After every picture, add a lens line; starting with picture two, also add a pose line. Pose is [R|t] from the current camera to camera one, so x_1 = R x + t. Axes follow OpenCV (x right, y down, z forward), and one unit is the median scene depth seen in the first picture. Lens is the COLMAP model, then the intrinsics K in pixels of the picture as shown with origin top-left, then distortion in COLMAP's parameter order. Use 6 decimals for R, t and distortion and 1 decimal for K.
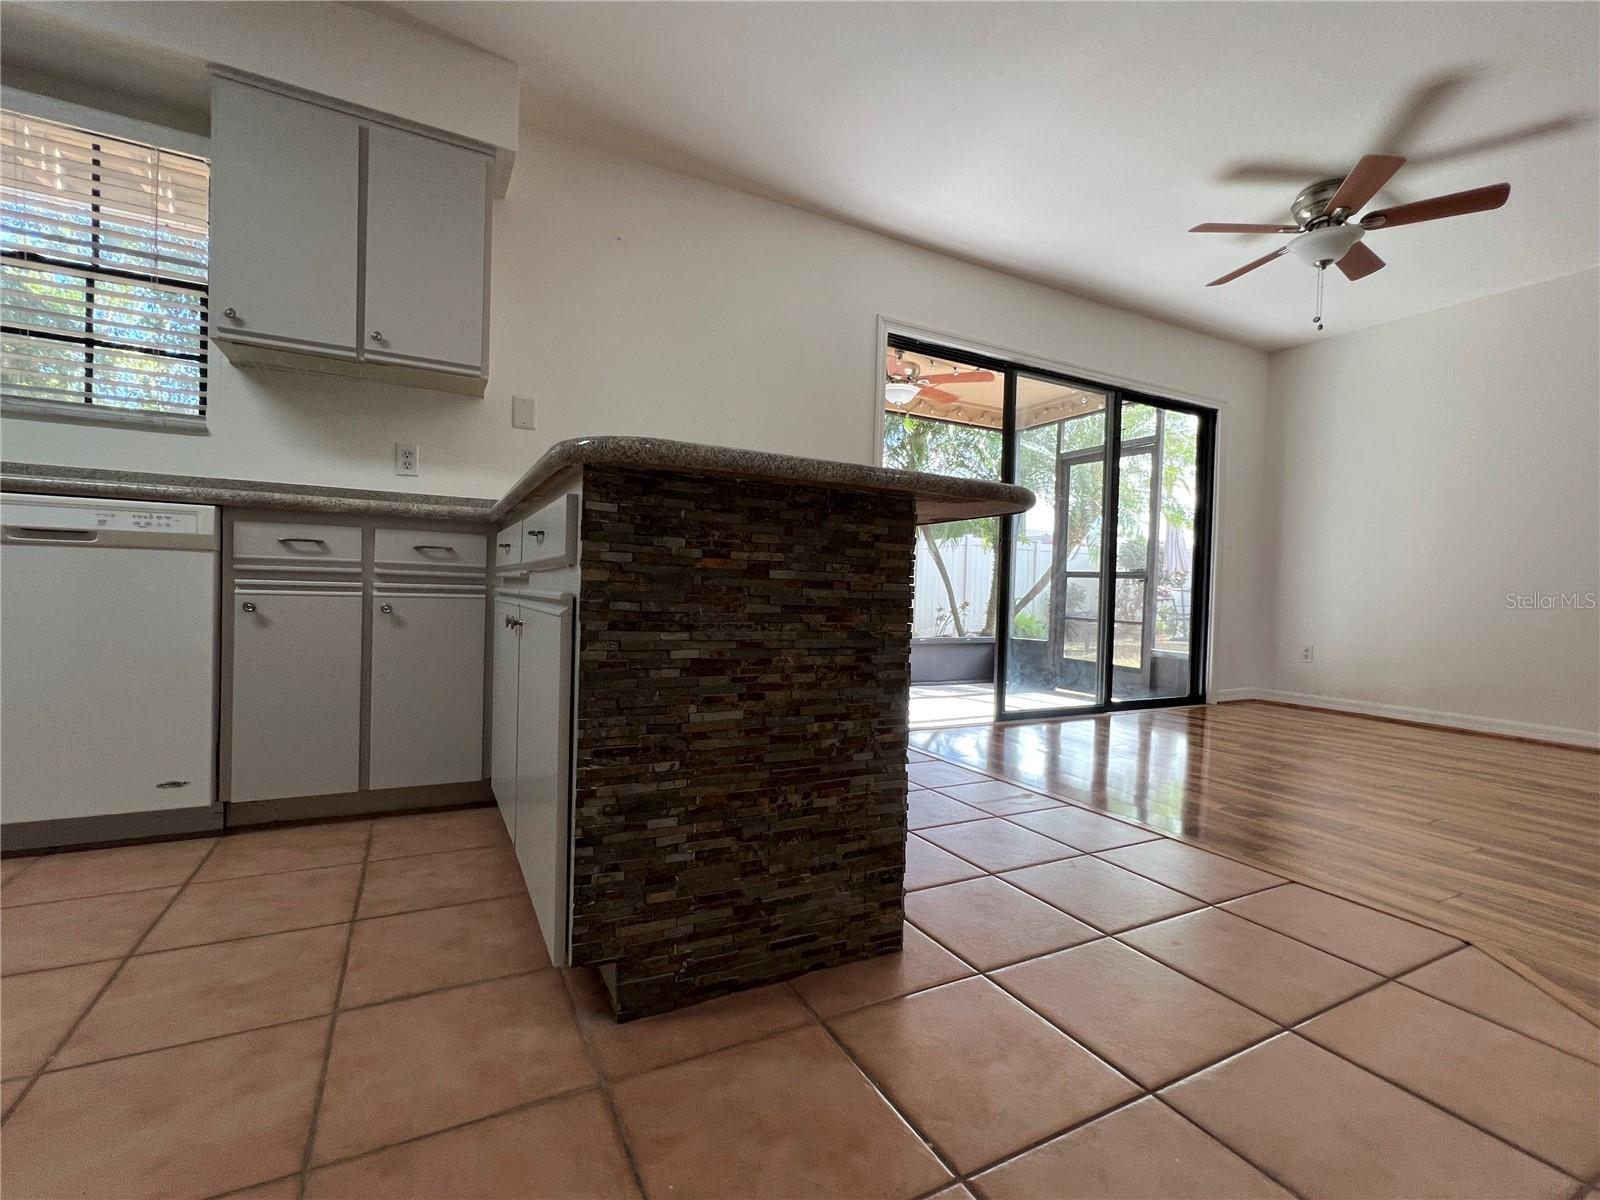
lens RADIAL K [[715.5, 0, 800.0], [0, 715.5, 600.0], [0, 0, 1]] dist [-0.001695, -0.000279]
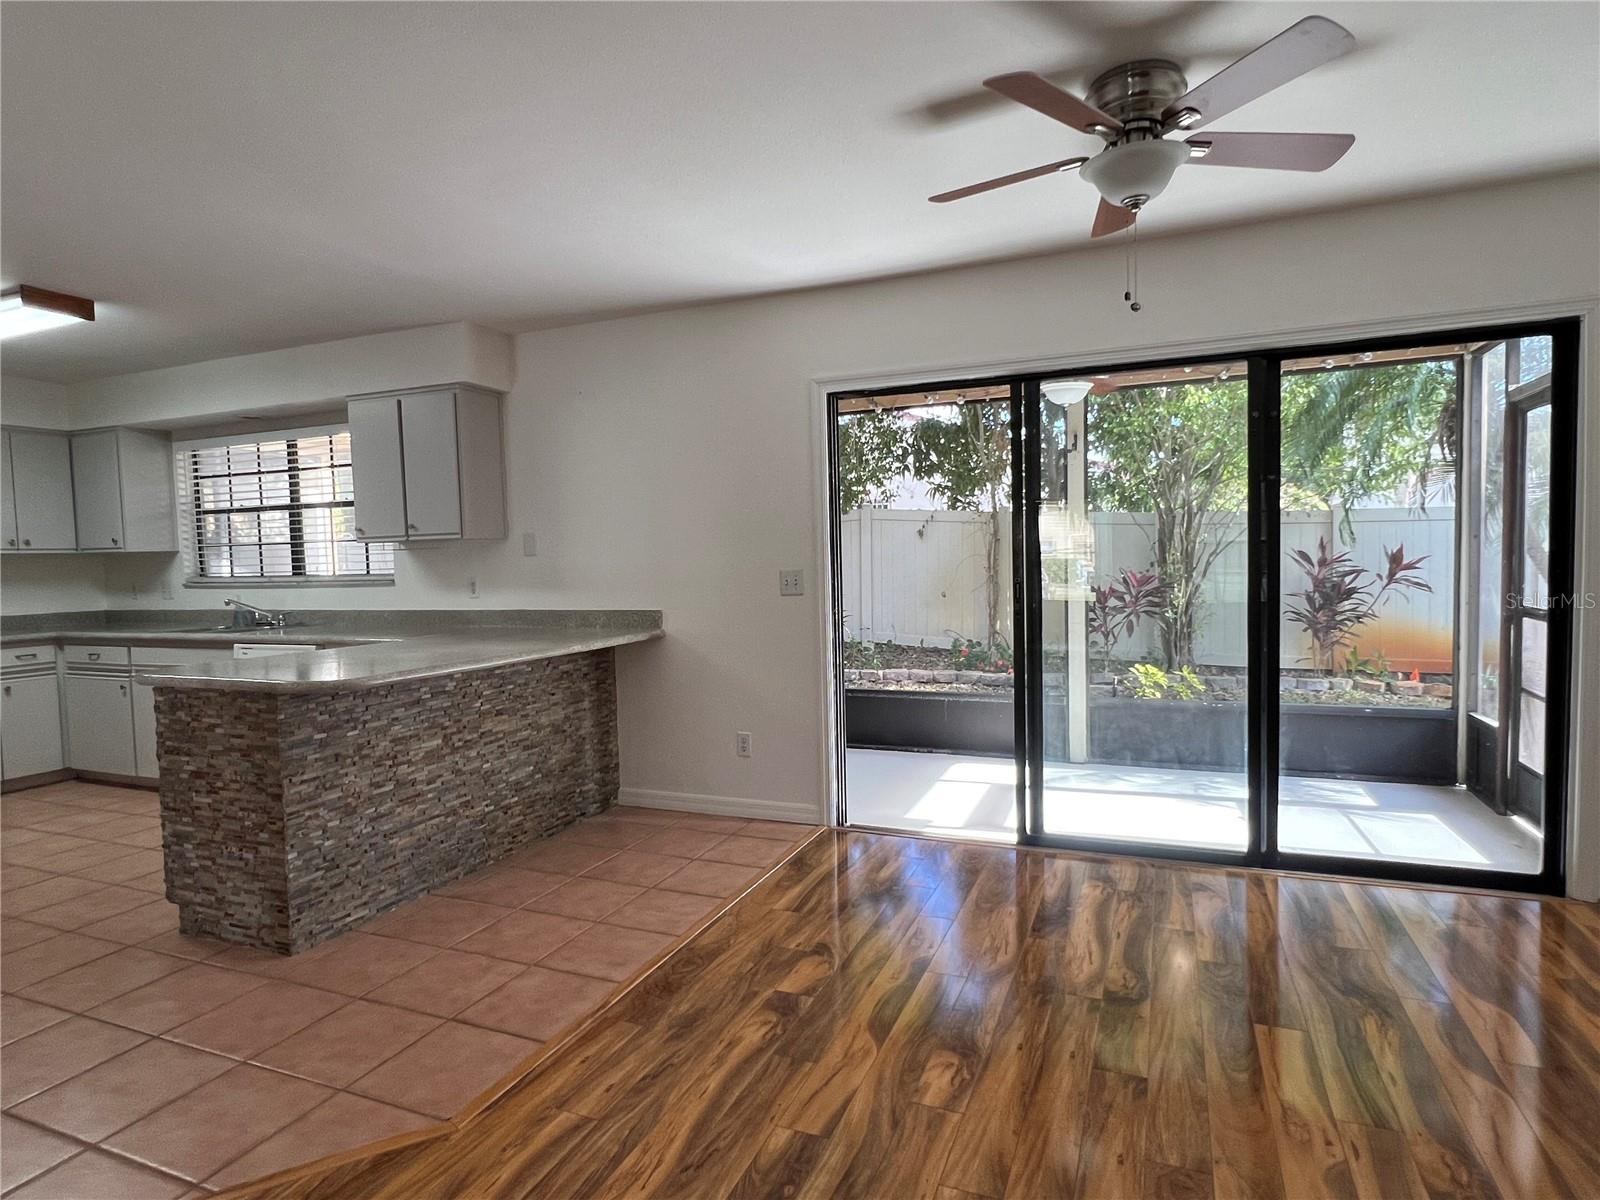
lens RADIAL K [[885.9, 0, 795.2], [0, 885.9, 601.0], [0, 0, 1]] dist [-0.002289, -0.000154]
pose [[0.635136, -0.006250, -0.772375, 2.007429], [0.031419, 0.999349, 0.017749, -0.271594], [0.771761, -0.035540, 0.634919, 0.507001]]
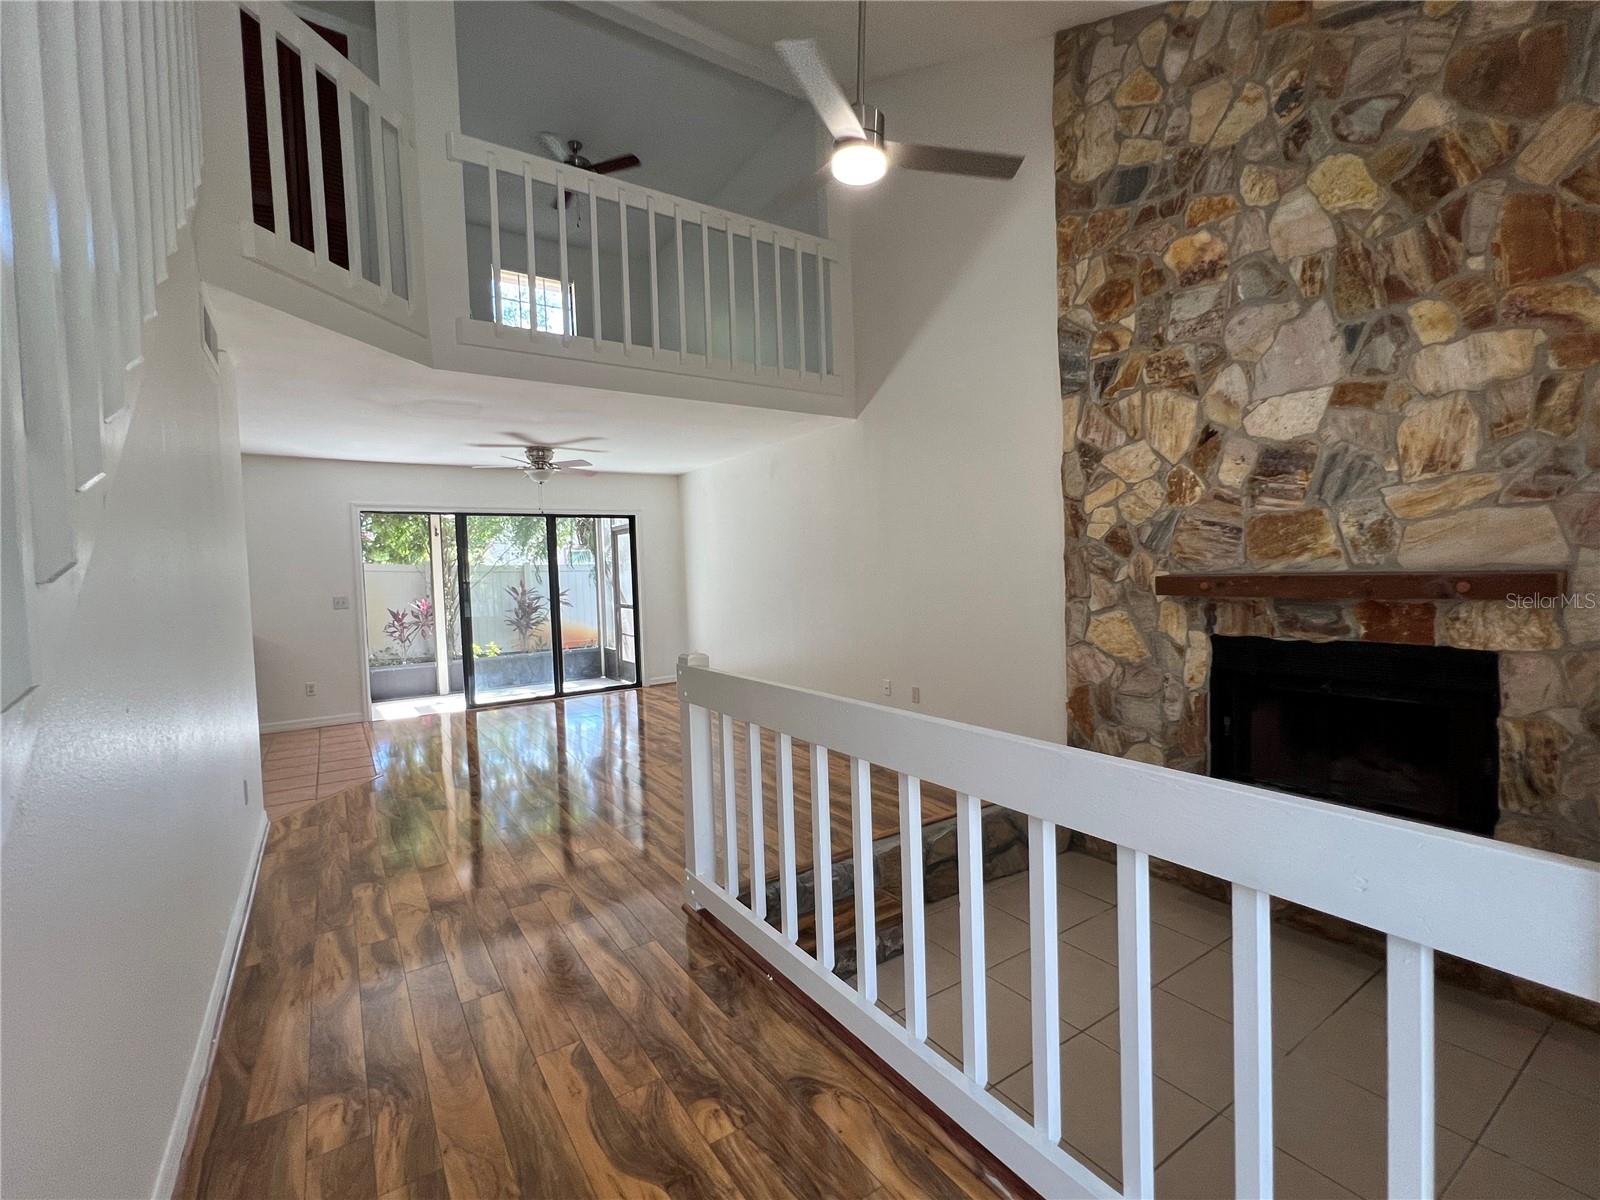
lens RADIAL K [[710.1, 0, 800.0], [0, 710.1, 600.0], [0, 0, 1]] dist [-0.001609, 0.001104]
pose [[0.992726, -0.067558, 0.099655, 2.232568], [0.065322, 0.997537, 0.025535, -0.230781], [-0.101135, -0.018839, 0.994694, -2.045831]]
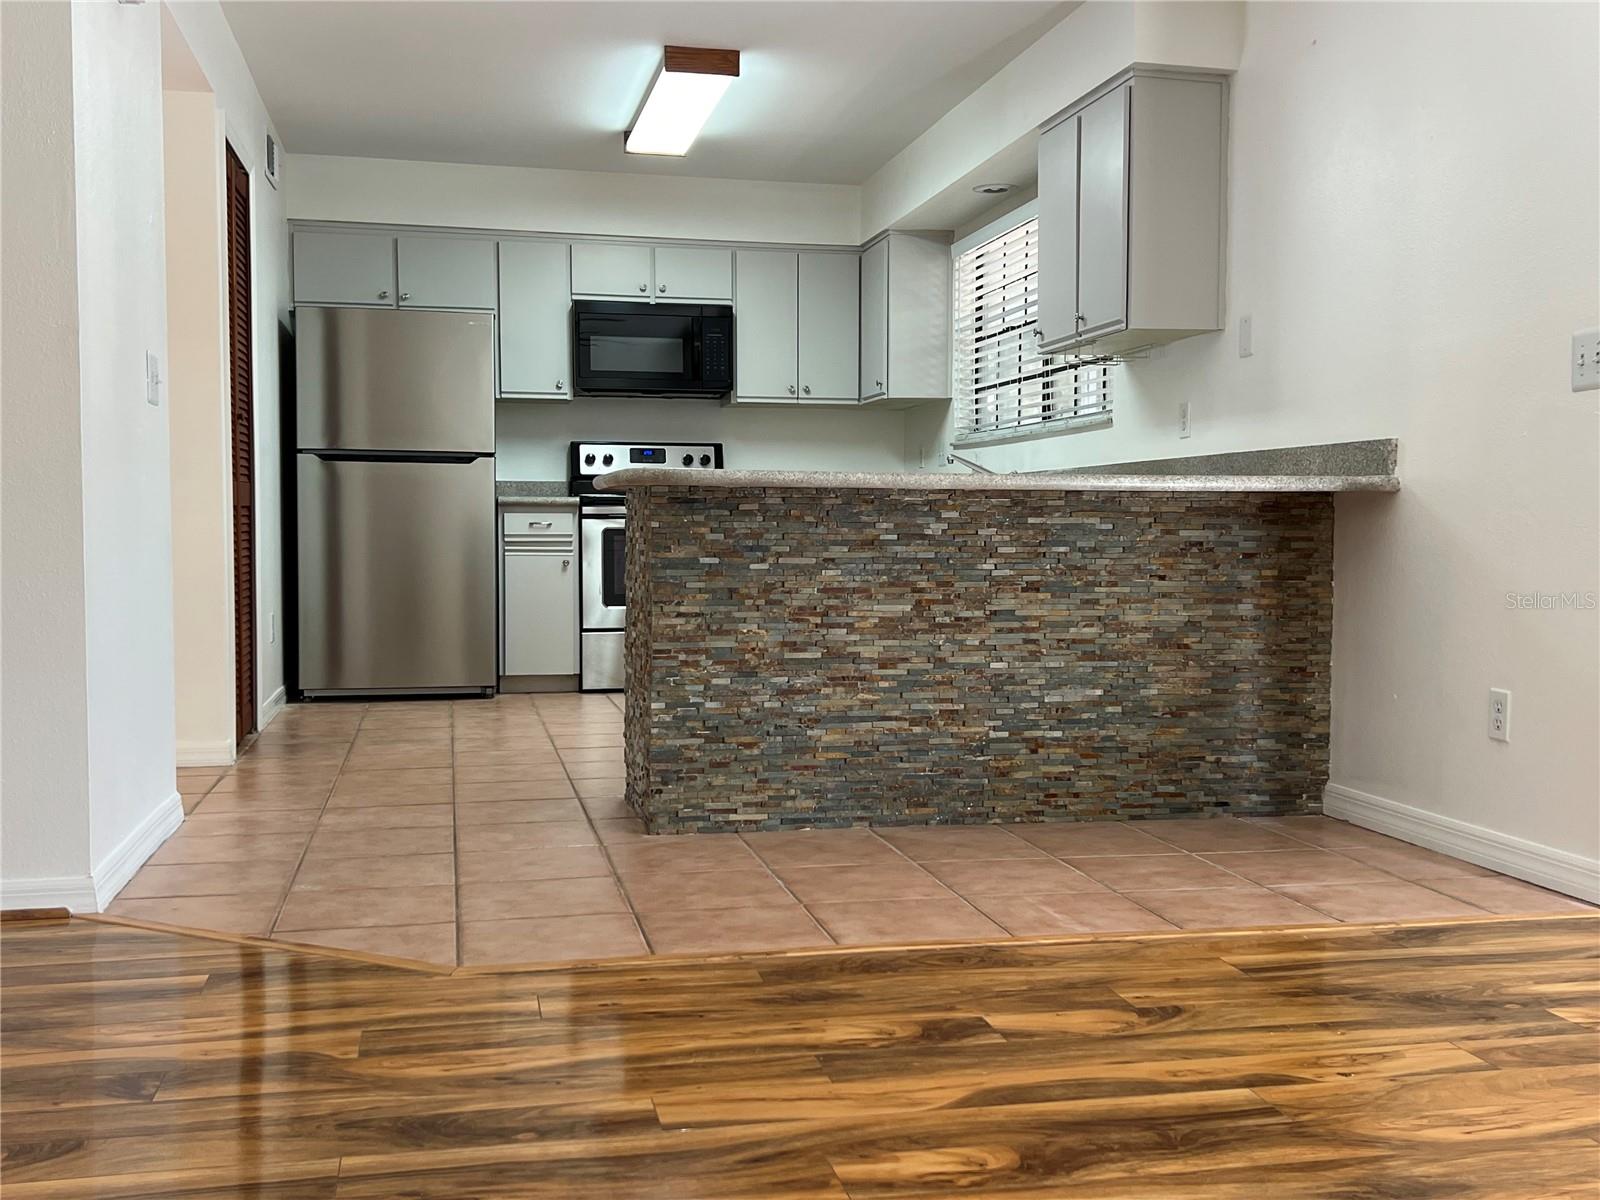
lens RADIAL K [[1601.7, 0, 800.0], [0, 1601.7, 600.0], [0, 0, 1]] dist [0.194941, -0.538018]
pose [[-0.266681, 0.013998, -0.963683, 2.318604], [-0.026883, 0.999397, 0.021956, -0.003867], [0.963410, 0.031762, -0.266144, 1.636300]]
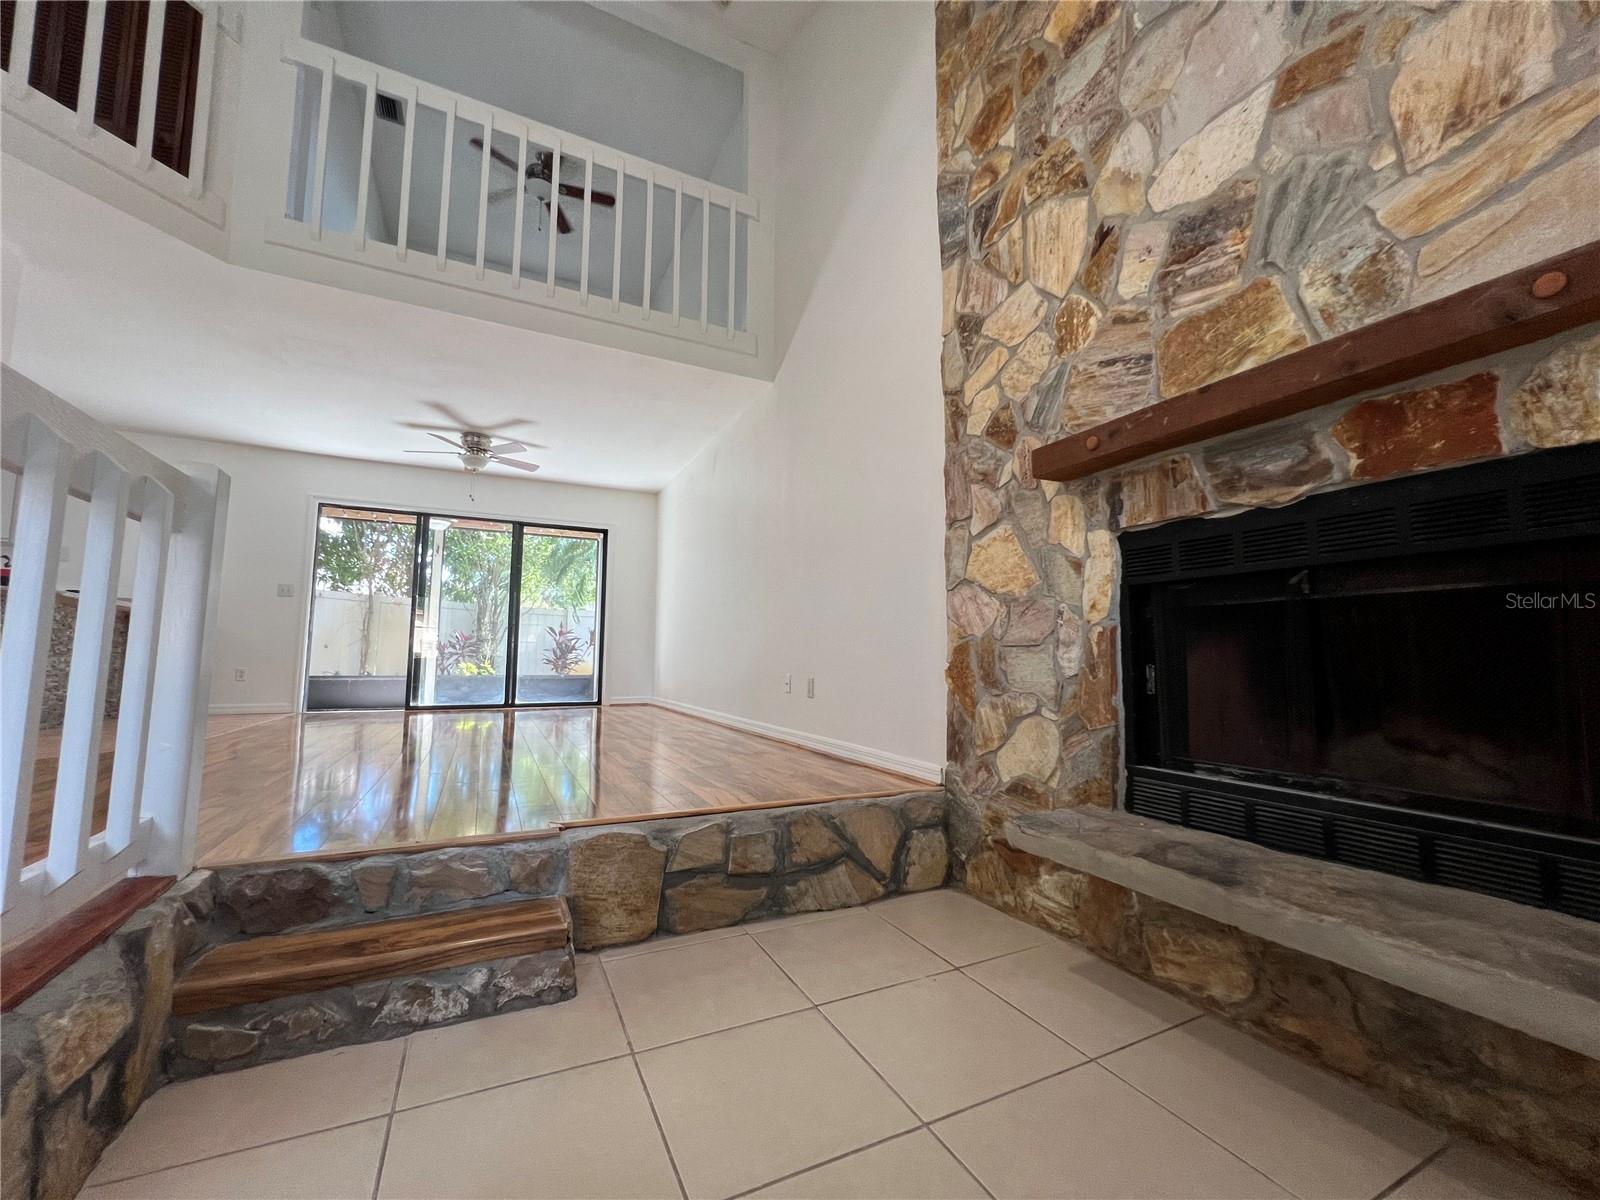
lens RADIAL K [[639.8, 0, 798.7], [0, 639.8, 599.7], [0, 0, 1]] dist [-0.001543, 0.000654]
pose [[0.999278, -0.026421, -0.027292, 3.021995], [0.023193, 0.993382, -0.112491, 0.225296], [0.030084, 0.111777, 0.993278, -1.329213]]
